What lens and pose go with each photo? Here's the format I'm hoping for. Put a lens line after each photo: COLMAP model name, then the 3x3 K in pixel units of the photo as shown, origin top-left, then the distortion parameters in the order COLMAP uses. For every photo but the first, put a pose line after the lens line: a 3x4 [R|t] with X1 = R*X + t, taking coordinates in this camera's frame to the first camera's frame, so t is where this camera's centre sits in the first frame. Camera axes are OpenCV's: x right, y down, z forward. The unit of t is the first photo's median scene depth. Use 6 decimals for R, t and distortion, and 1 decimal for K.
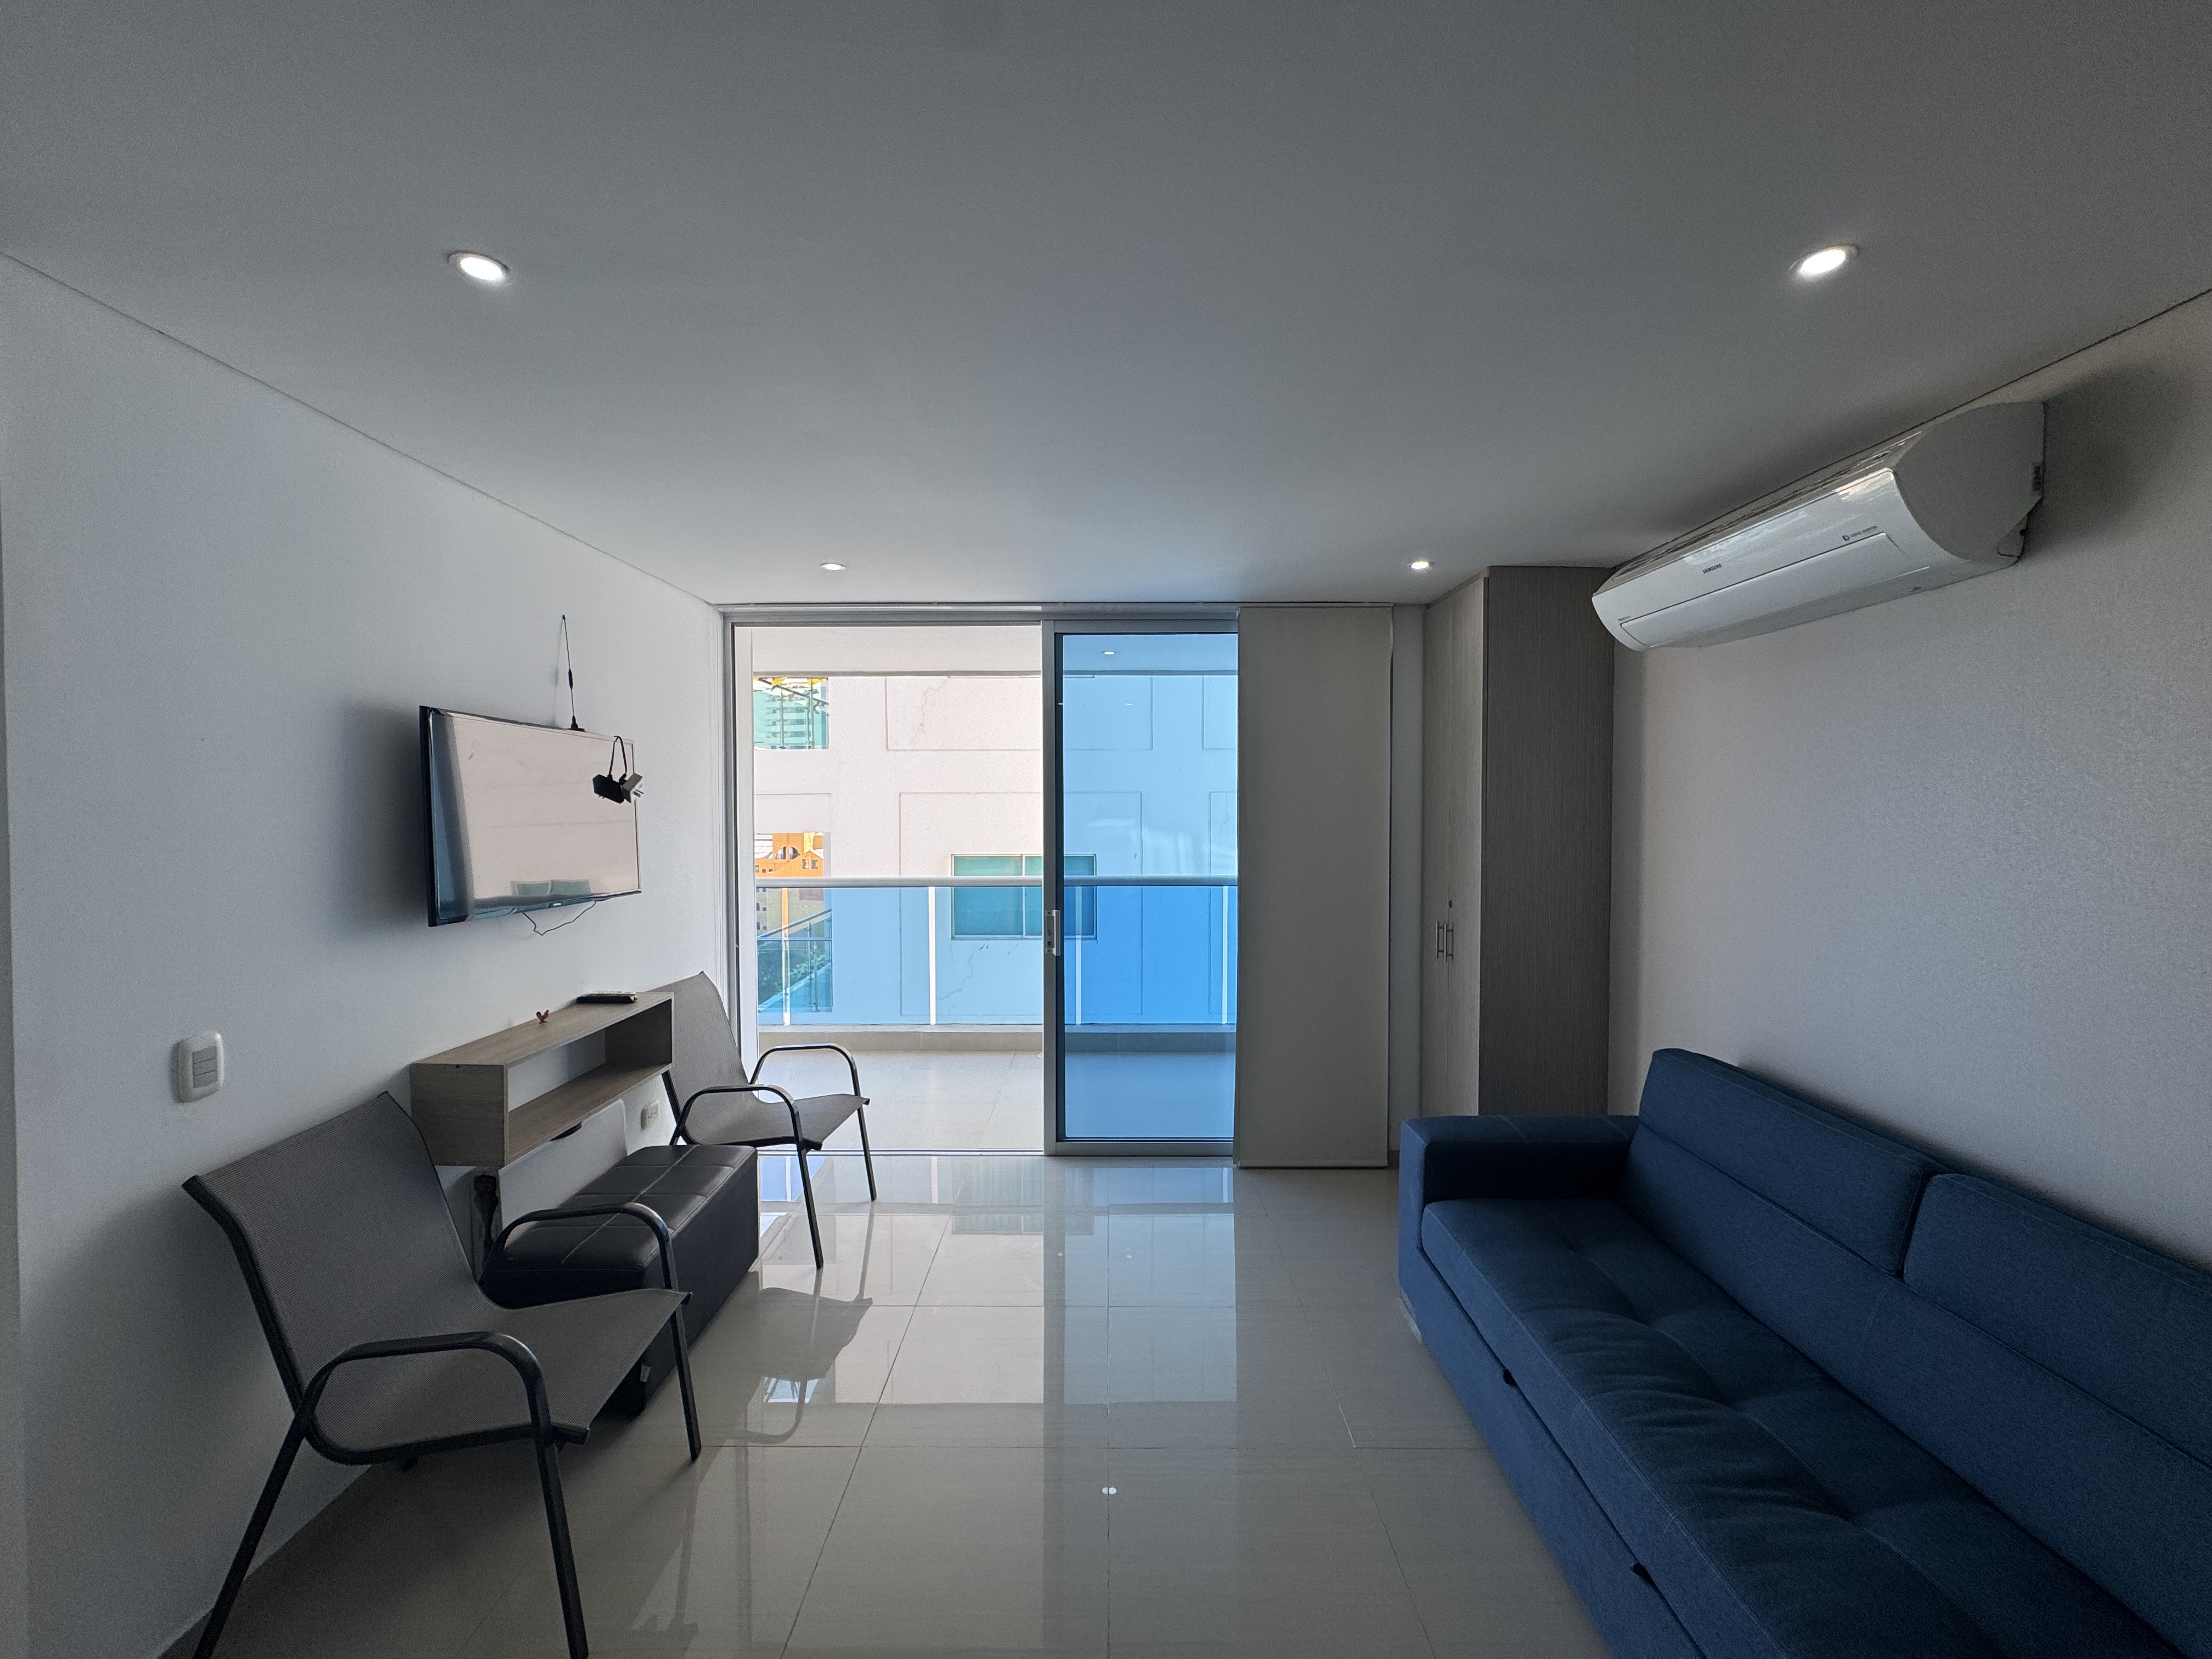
lens RADIAL K [[886.9, 0, 1107.0], [0, 886.9, 829.1], [0, 0, 1]] dist [-0.002675, 0.000163]
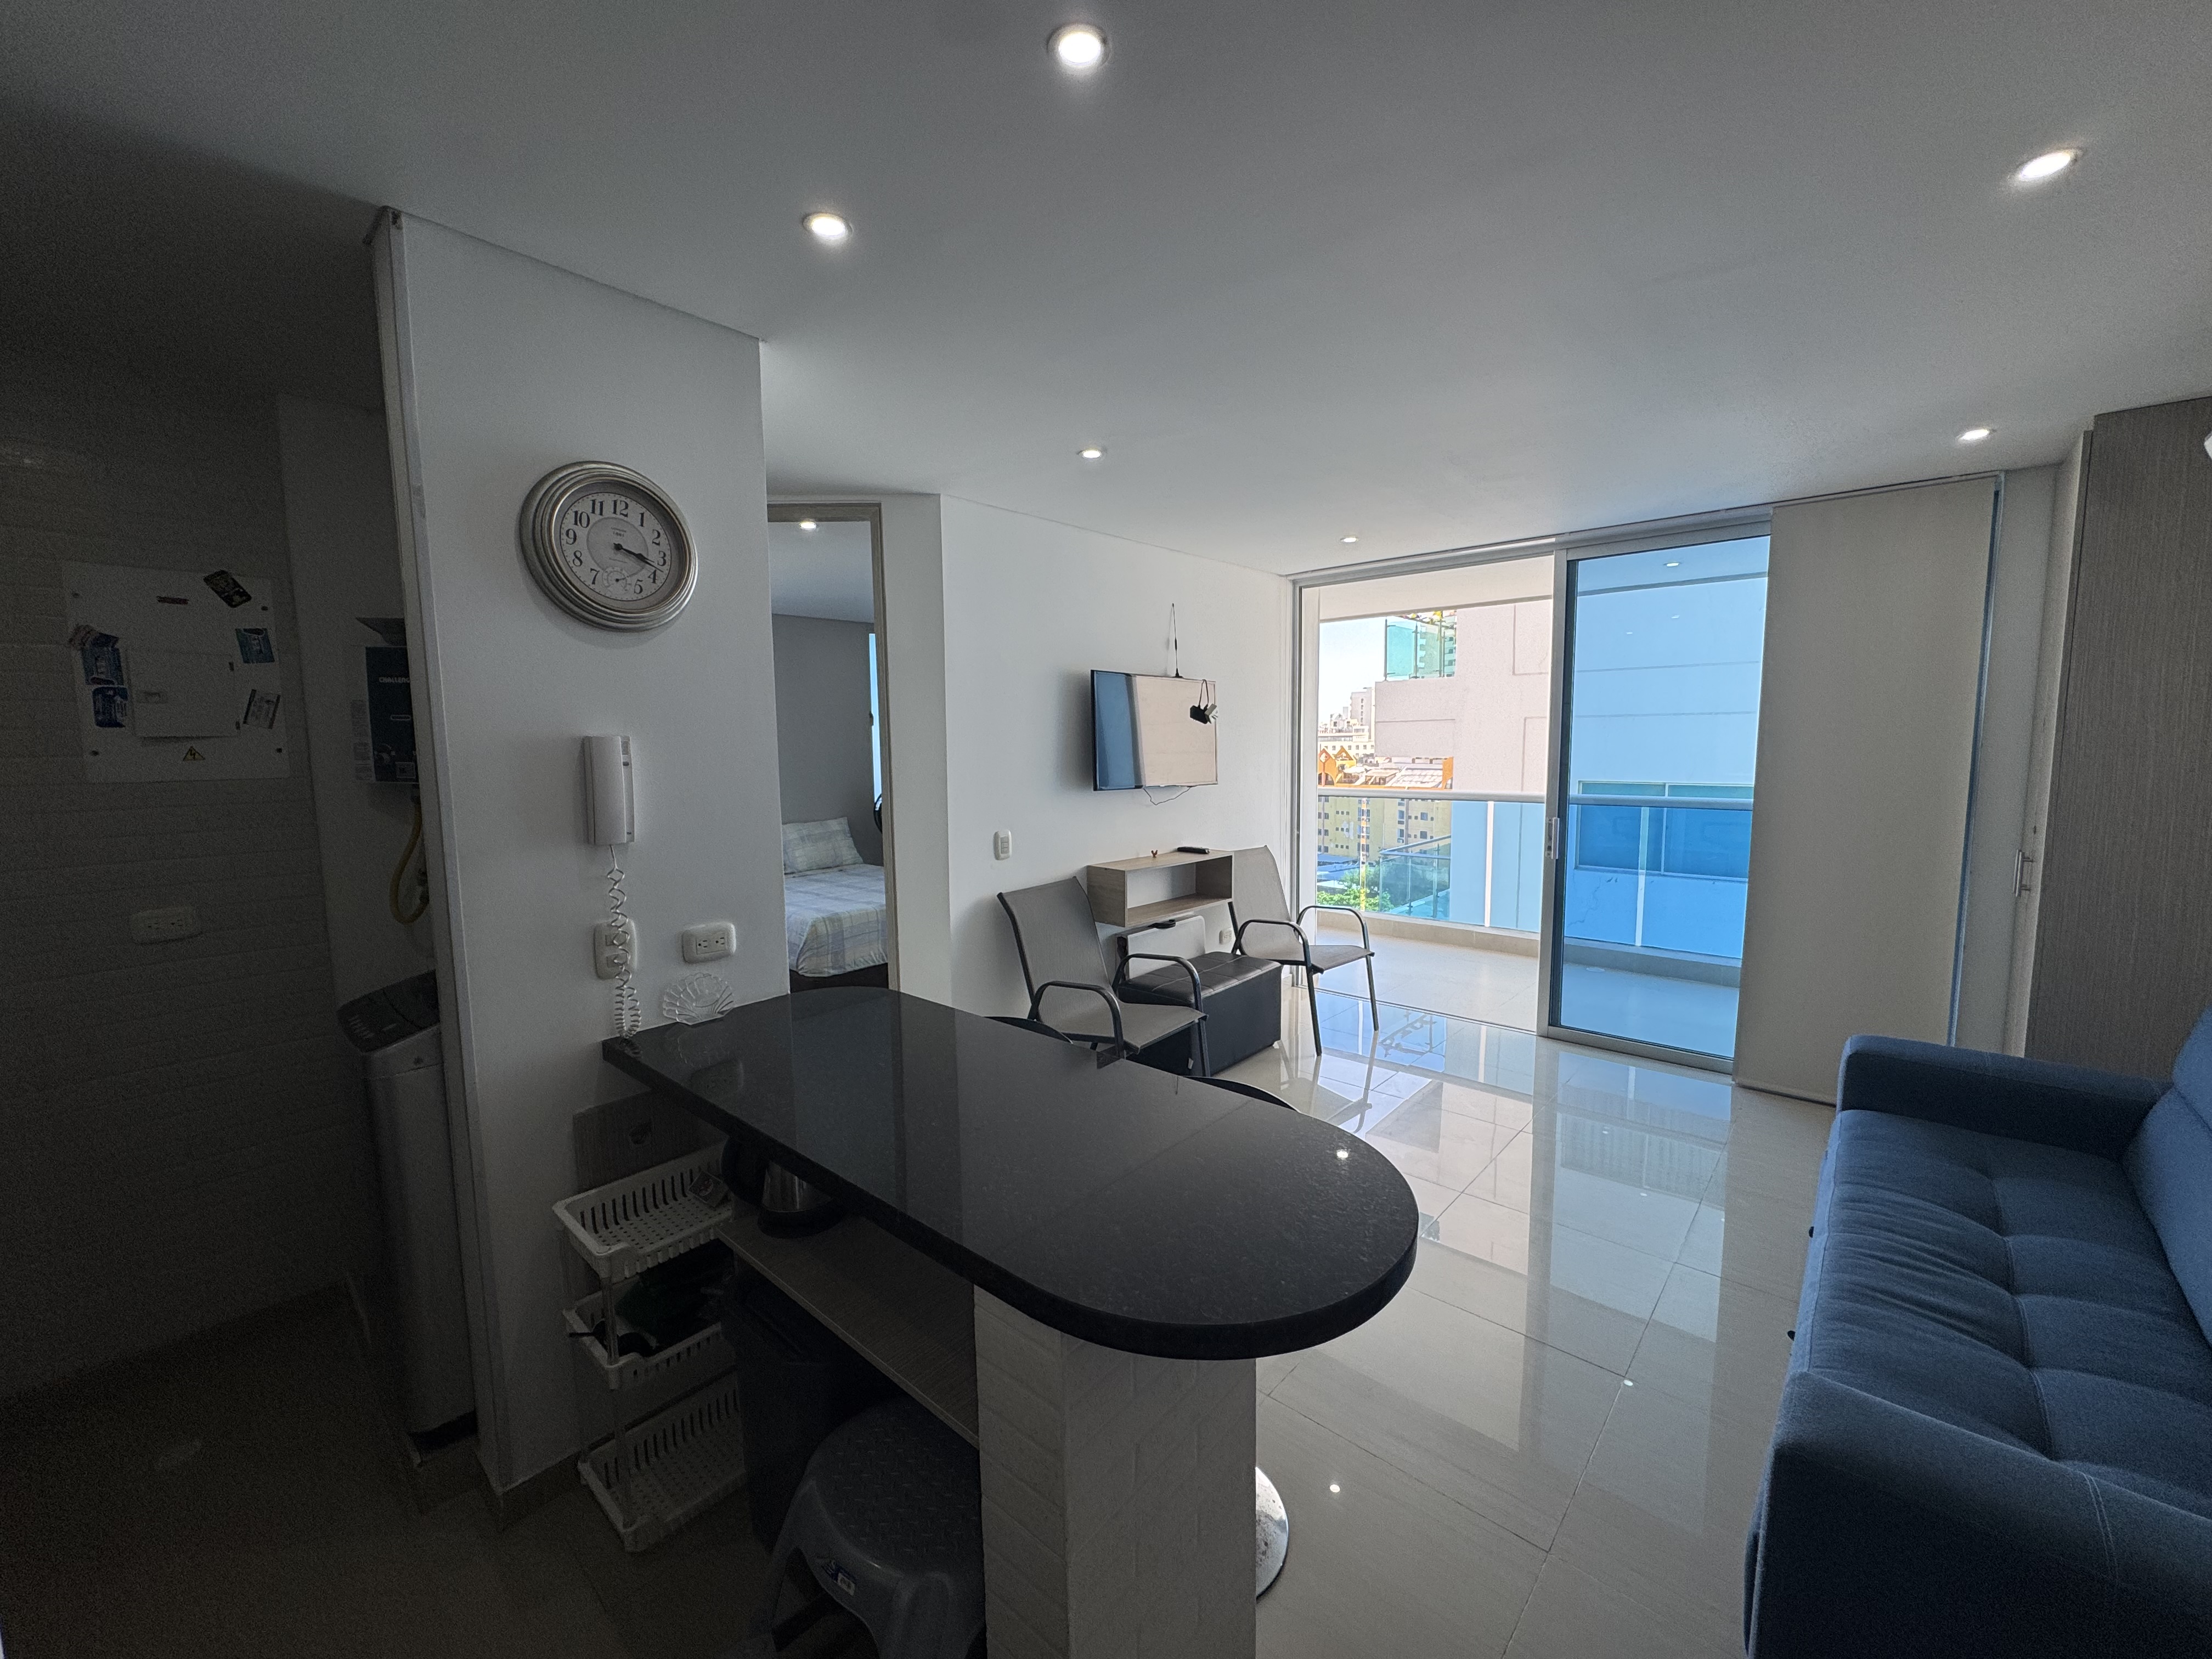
lens RADIAL K [[886.9, 0, 1101.7], [0, 886.9, 830.4], [0, 0, 1]] dist [-0.002675, 0.000163]
pose [[0.744256, 0.062594, -0.664955, 0.322342], [-0.009072, 0.996454, 0.083645, 0.025345], [0.667833, -0.056221, 0.742185, -0.243677]]
